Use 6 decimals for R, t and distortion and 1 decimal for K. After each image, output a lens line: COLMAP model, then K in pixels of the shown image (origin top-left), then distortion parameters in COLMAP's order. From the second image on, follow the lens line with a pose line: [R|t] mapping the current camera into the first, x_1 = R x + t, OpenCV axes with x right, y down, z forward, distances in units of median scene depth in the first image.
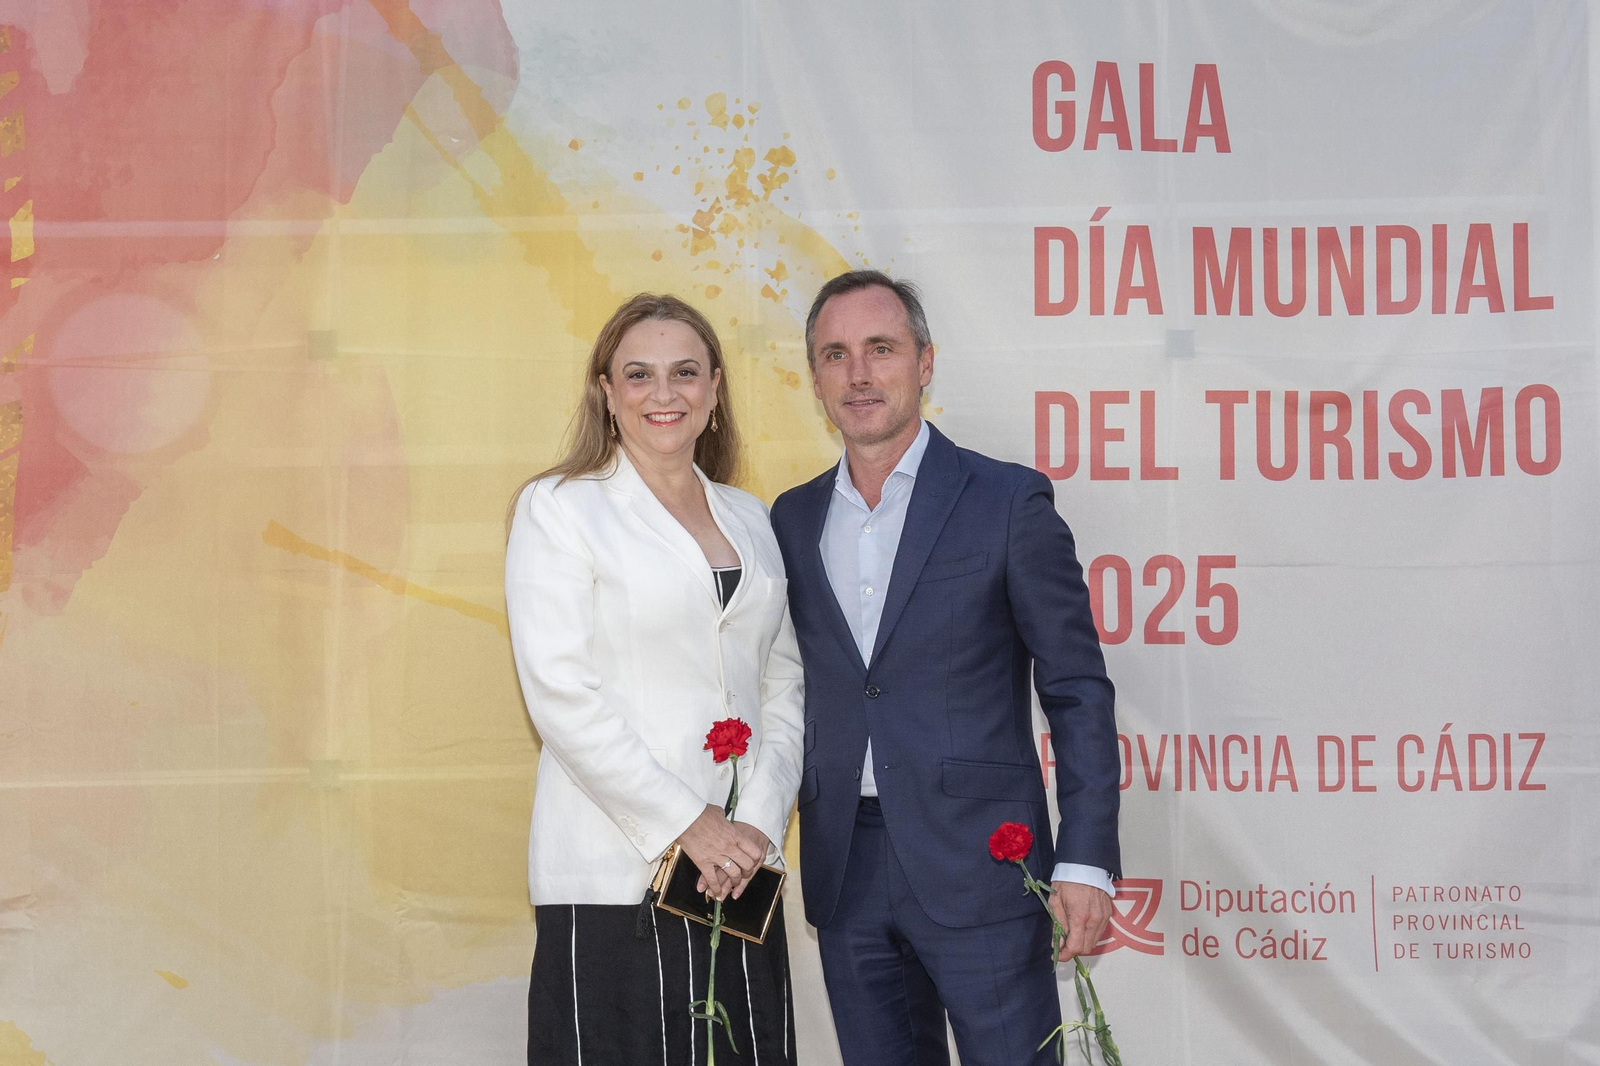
lens RADIAL K [[2287.1, 0, 783.0], [0, 2287.1, 675.1], [0, 0, 1]] dist [0.214018, -0.838781]
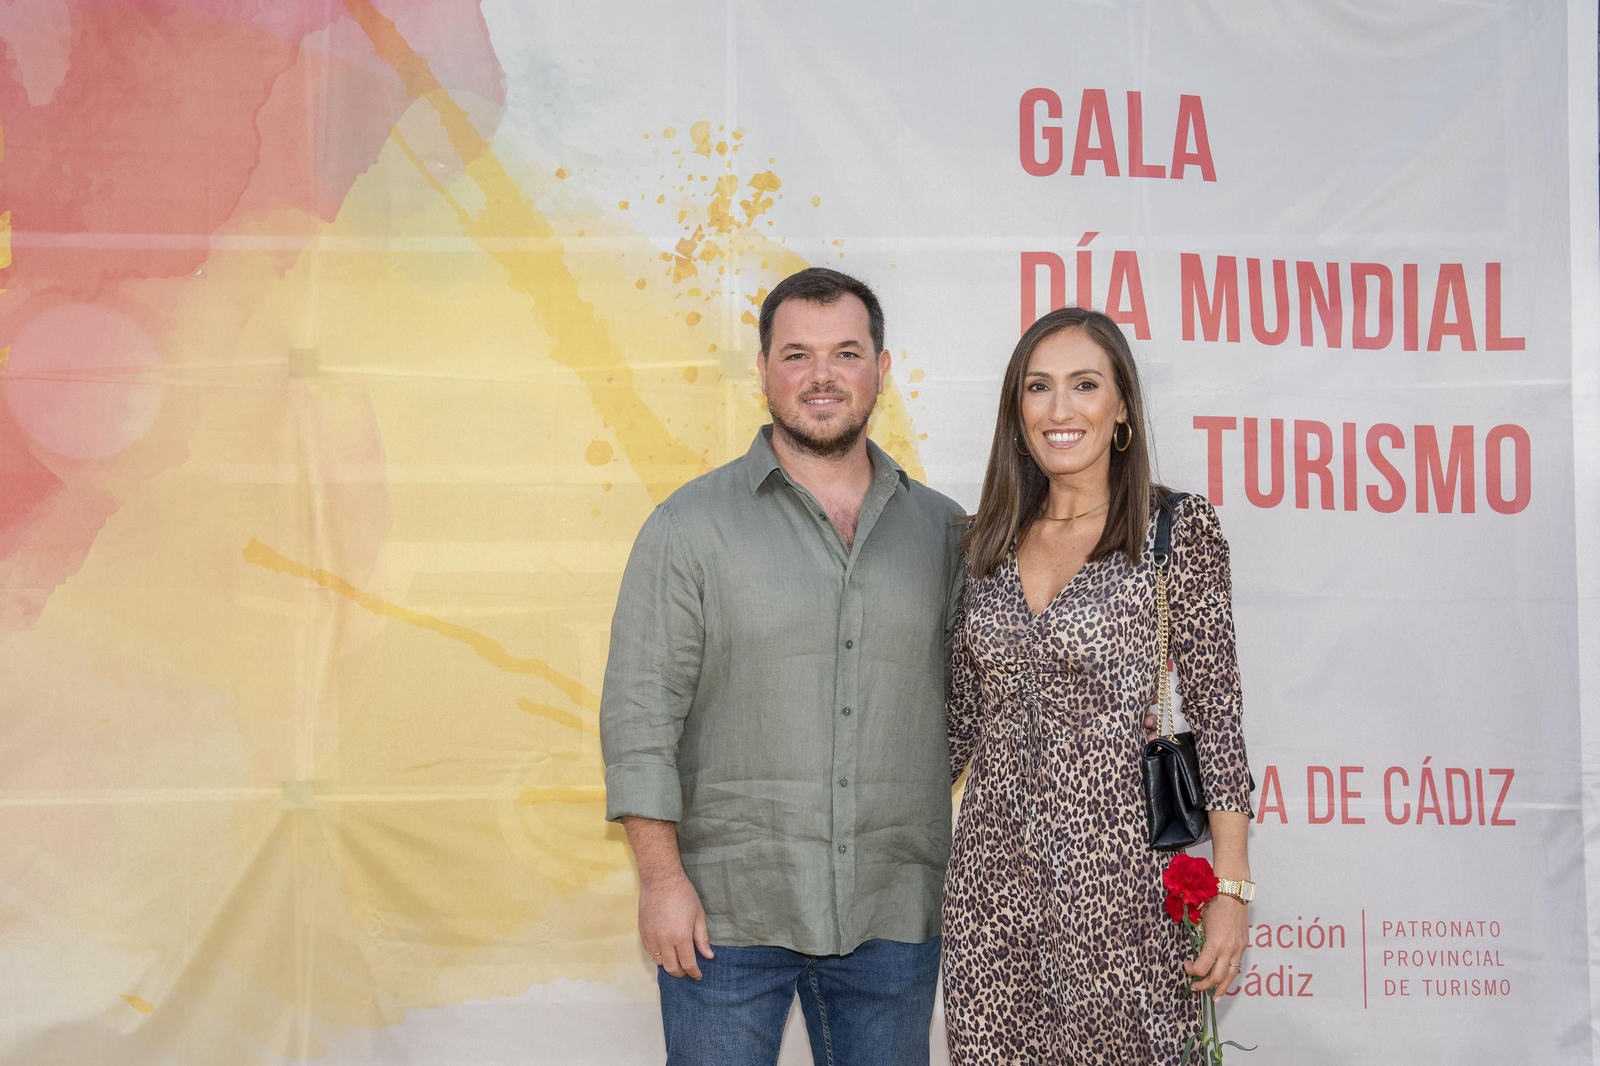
lens RADIAL K [[1774.3, 0, 691.2], [0, 1774.3, 649.3], [0, 0, 1]] dist [0.067471, -0.006418]
pose [[0.999954, 0.008656, 0.004205, -0.034753], [-0.008431, 0.998672, -0.050829, 0.017319], [-0.004640, 0.050791, 0.998699, 0.236724]]
